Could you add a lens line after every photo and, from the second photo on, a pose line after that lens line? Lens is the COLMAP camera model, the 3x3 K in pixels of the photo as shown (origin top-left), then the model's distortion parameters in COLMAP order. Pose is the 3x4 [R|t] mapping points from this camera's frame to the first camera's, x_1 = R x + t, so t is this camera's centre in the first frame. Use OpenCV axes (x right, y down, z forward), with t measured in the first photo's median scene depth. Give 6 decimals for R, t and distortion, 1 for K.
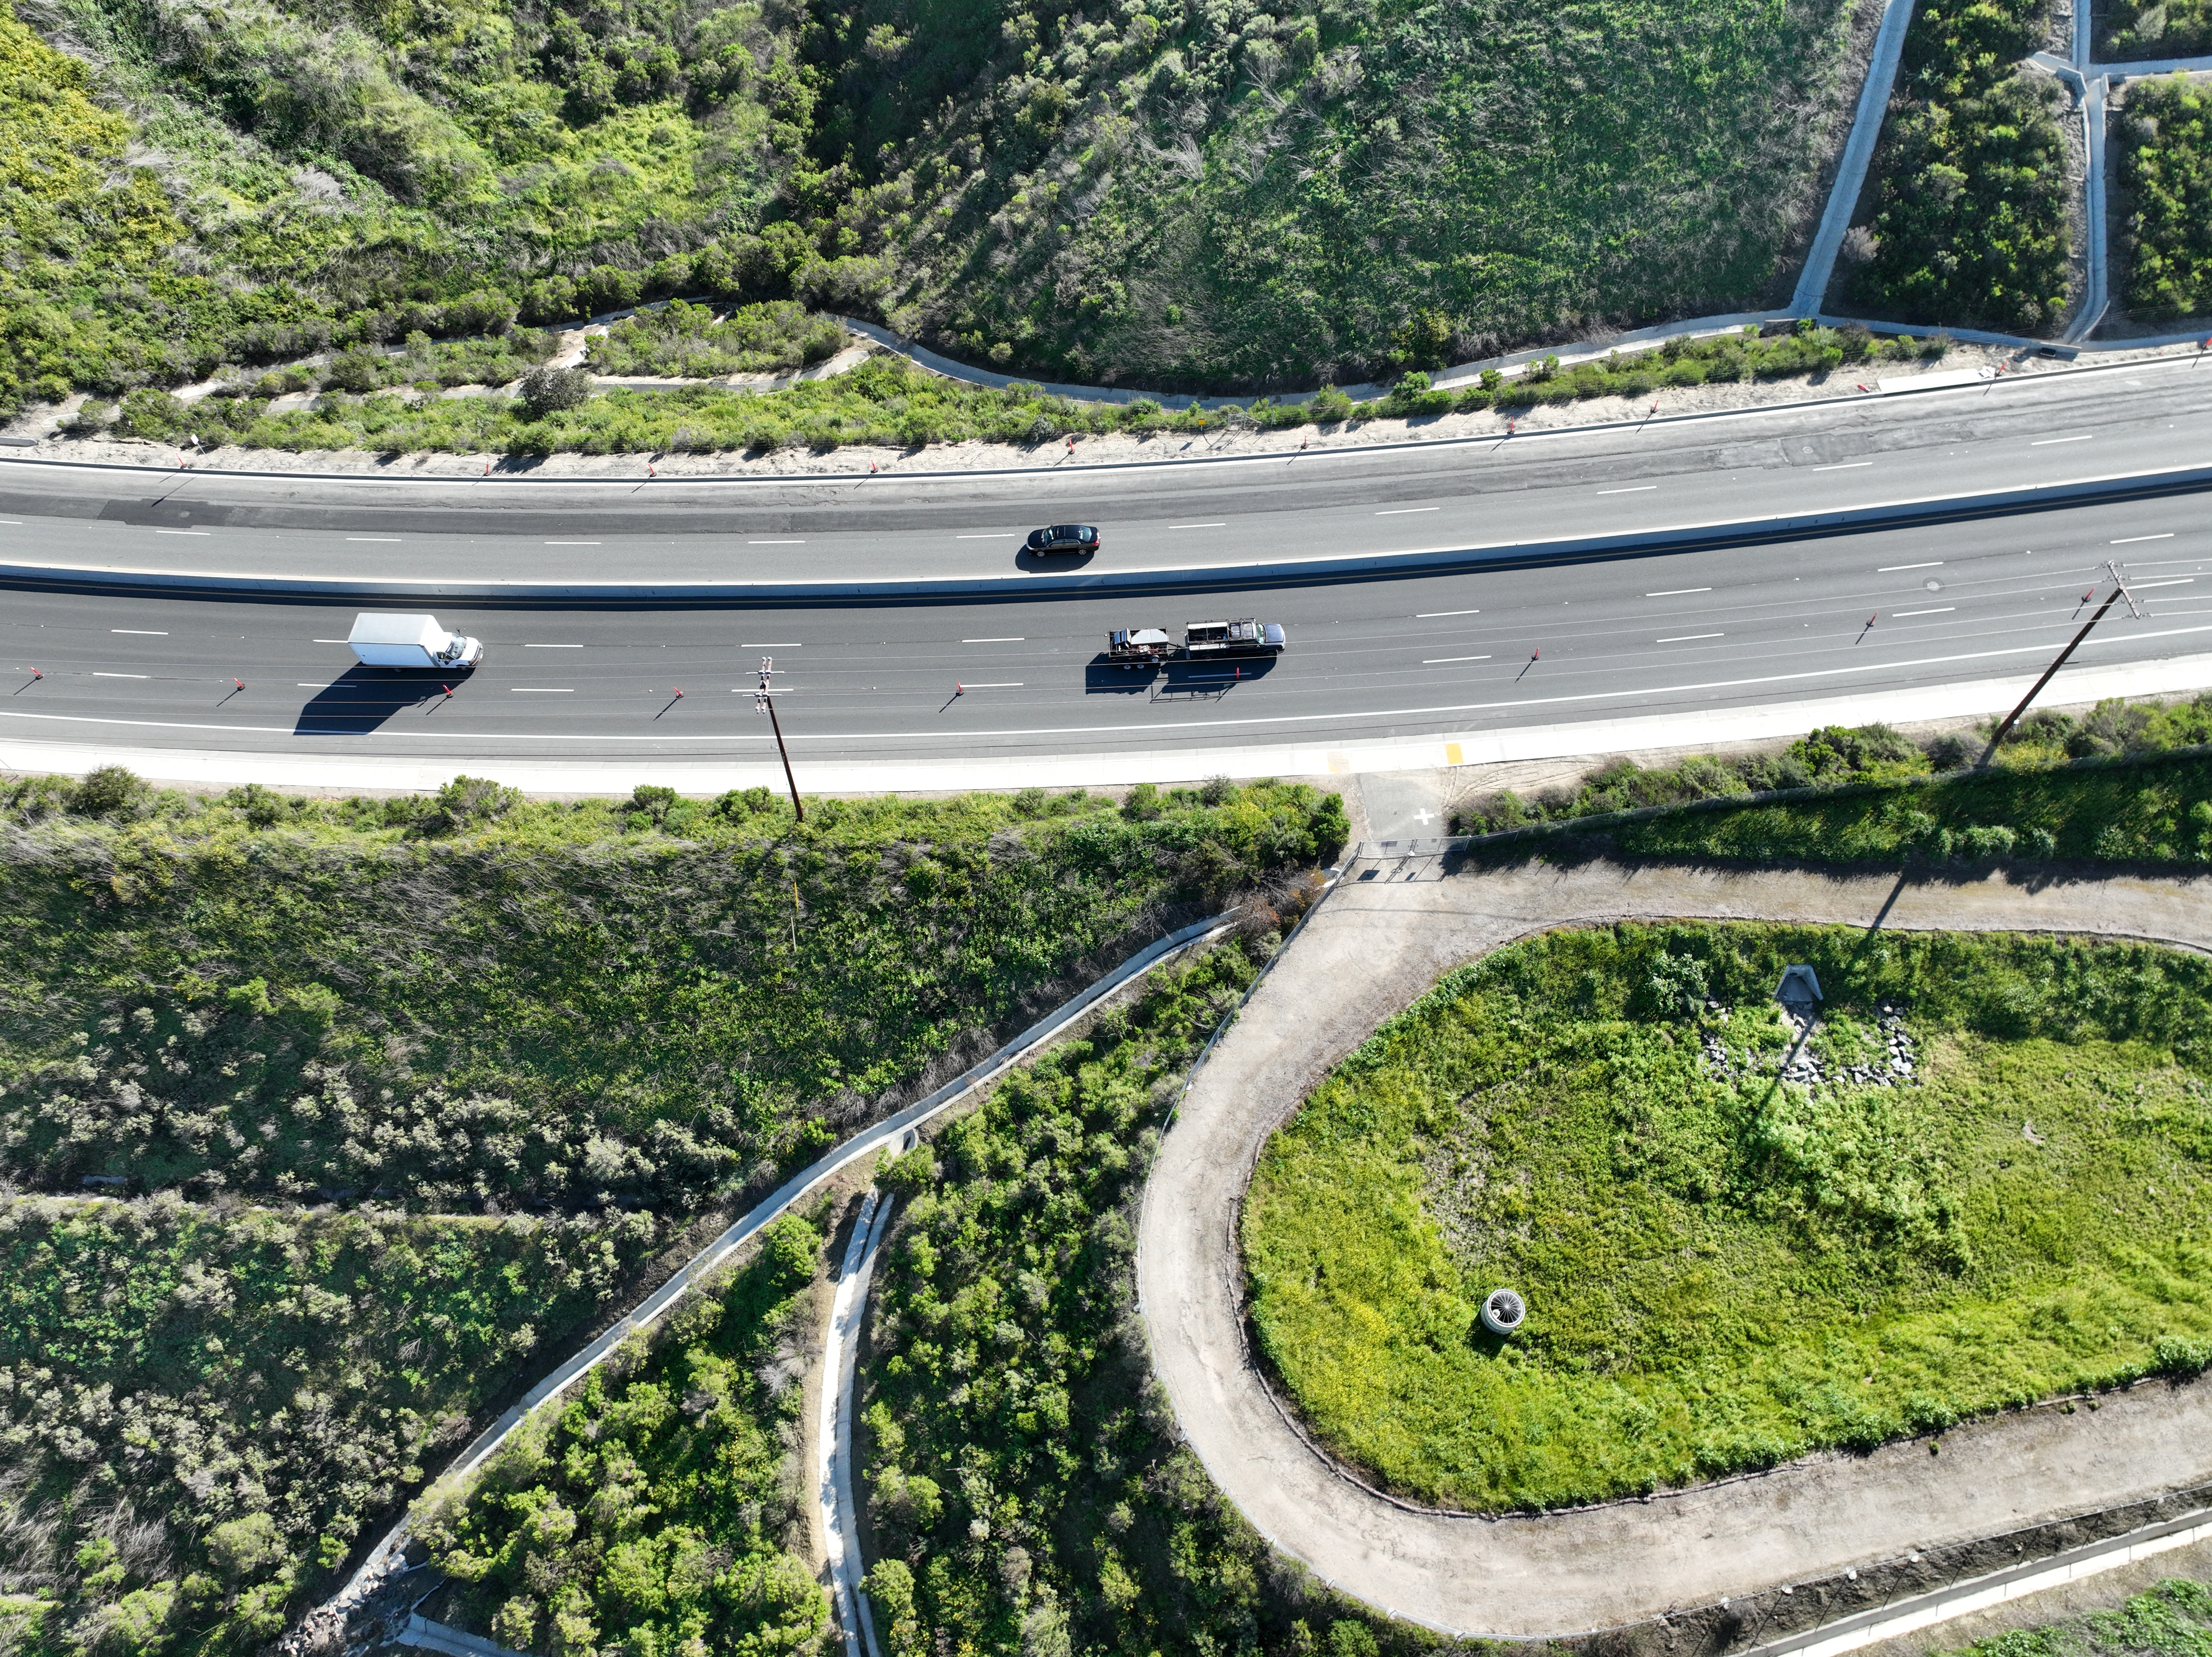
lens RADIAL K [[1549.7, 0, 1109.4], [0, 1549.7, 820.7], [0, 0, 1]] dist [-0.002914, 0.018490]
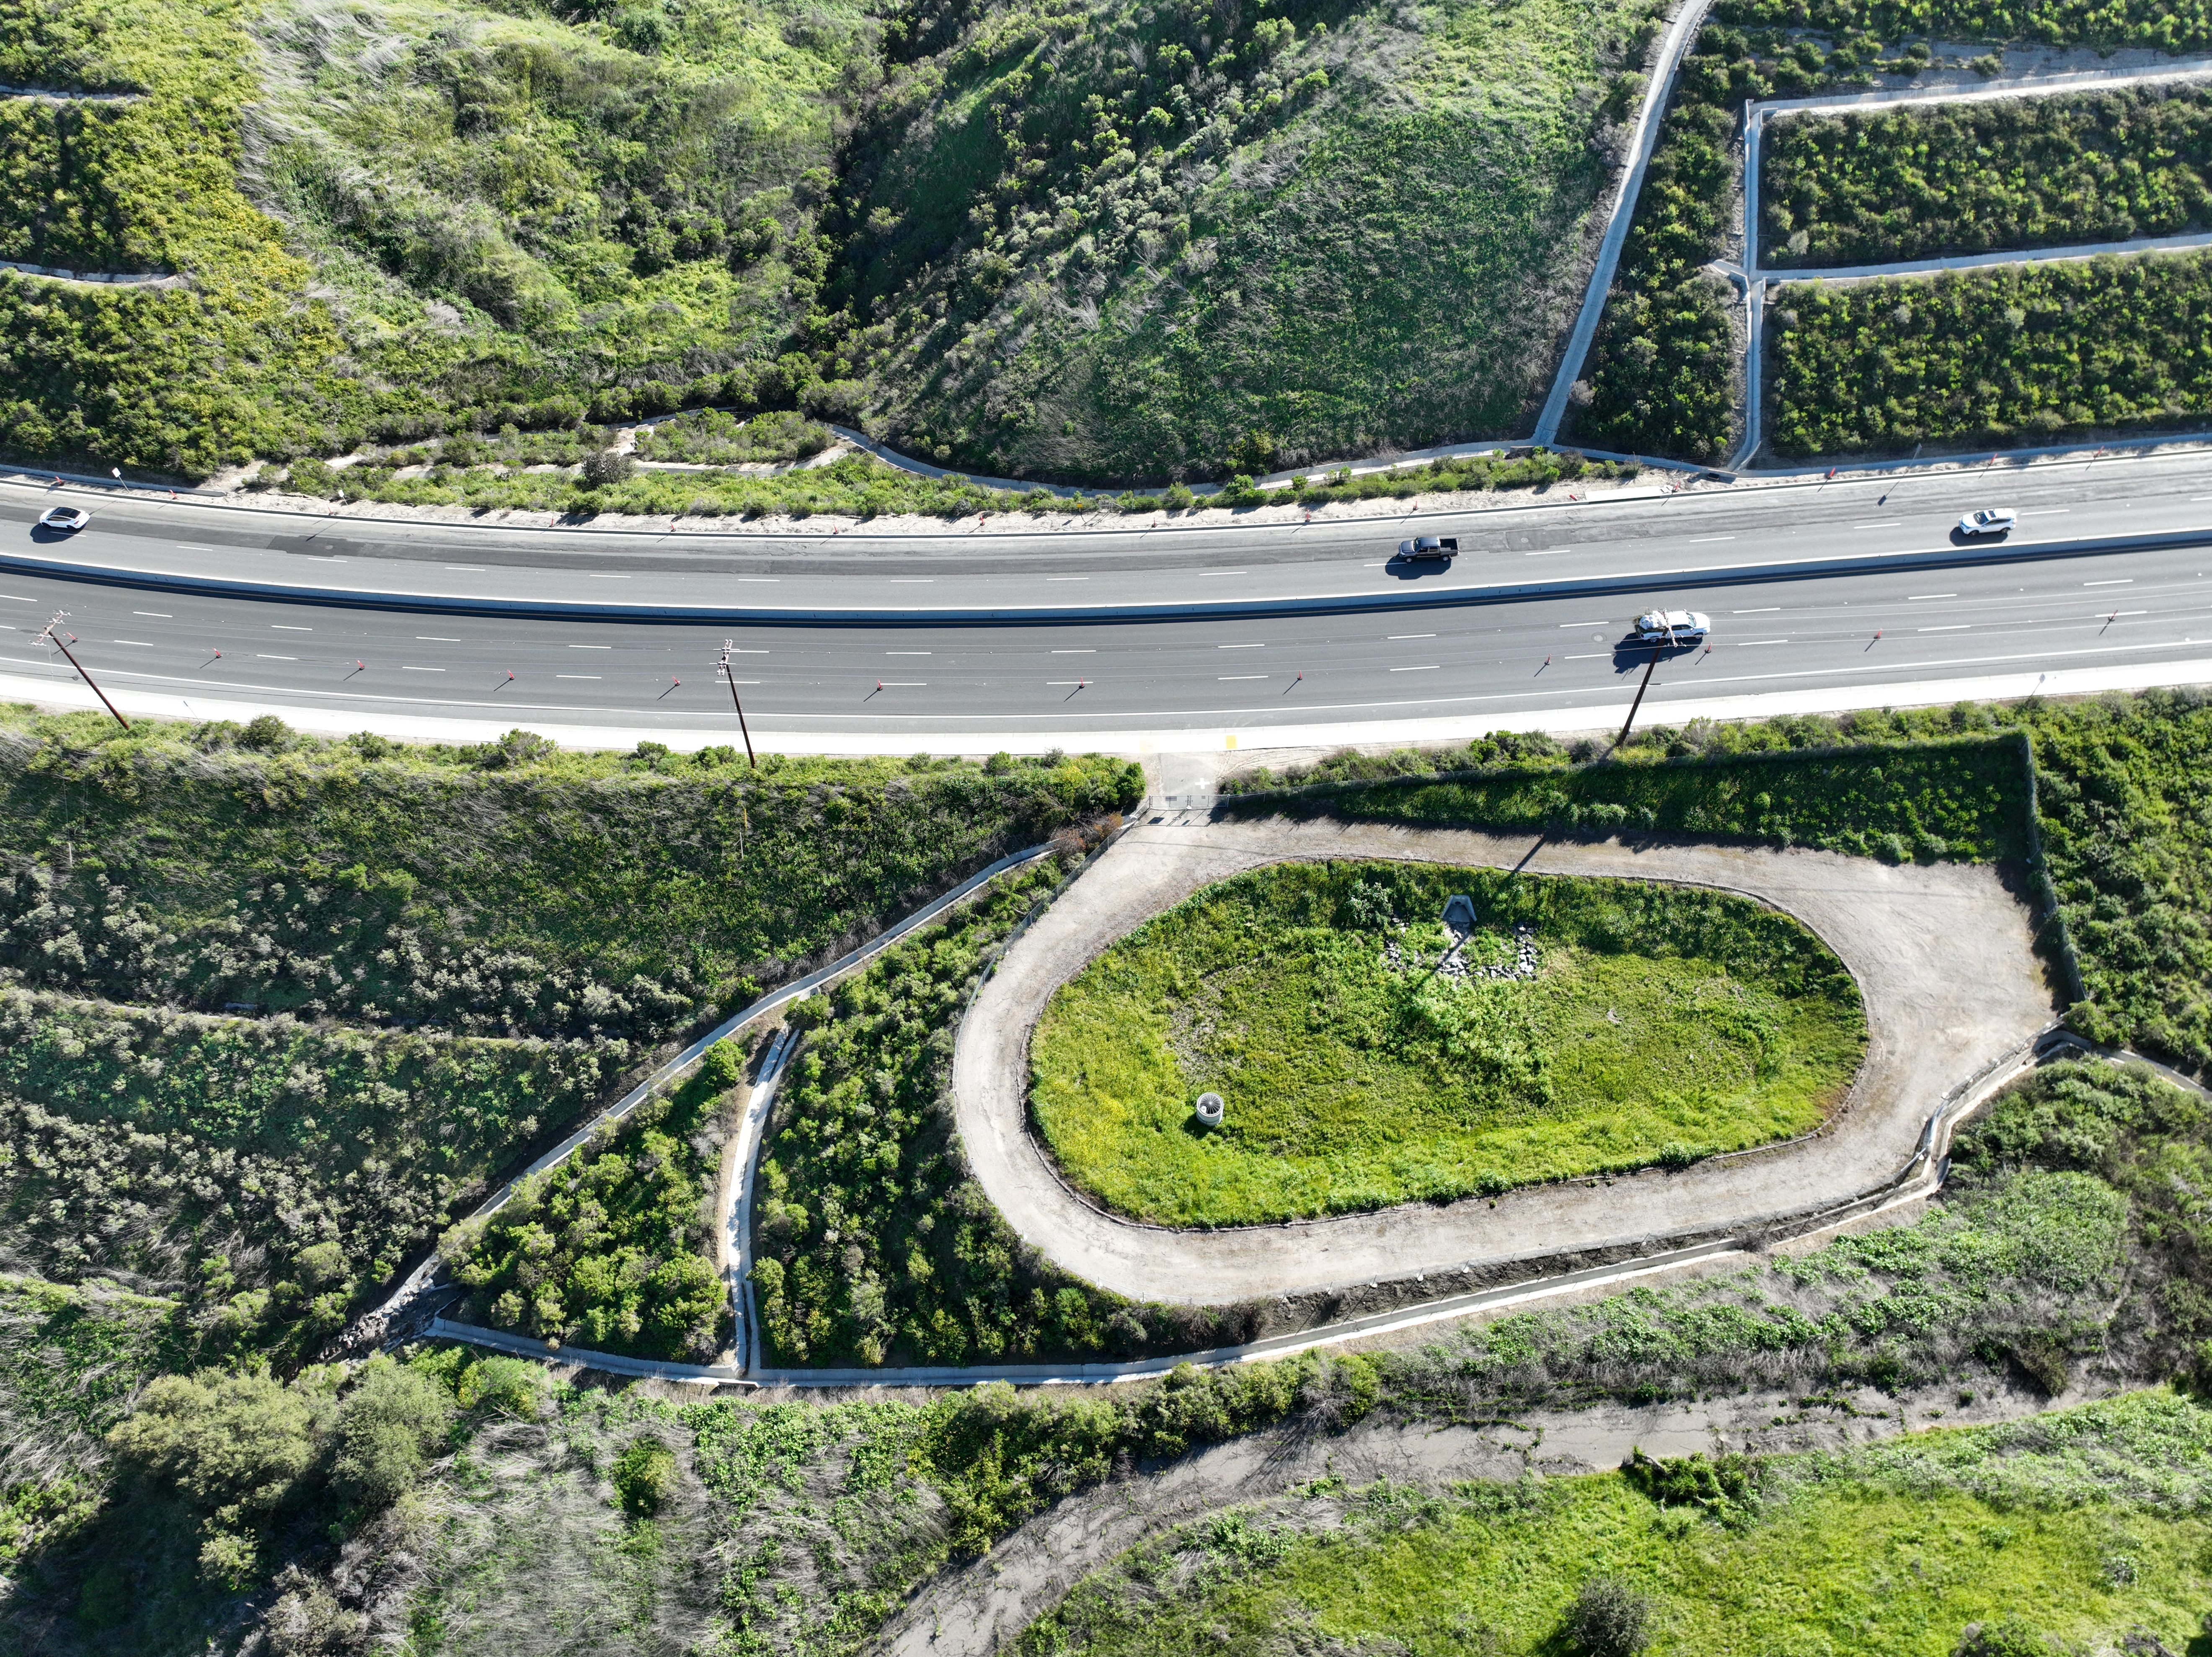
lens RADIAL K [[1549.7, 0, 1098.6], [0, 1549.7, 818.9], [0, 0, 1]] dist [-0.002914, 0.018490]
pose [[0.998380, 0.042794, -0.037503, 0.165168], [-0.045843, 0.995359, -0.084610, 0.150483], [0.033708, 0.086192, 0.995708, -0.373139]]
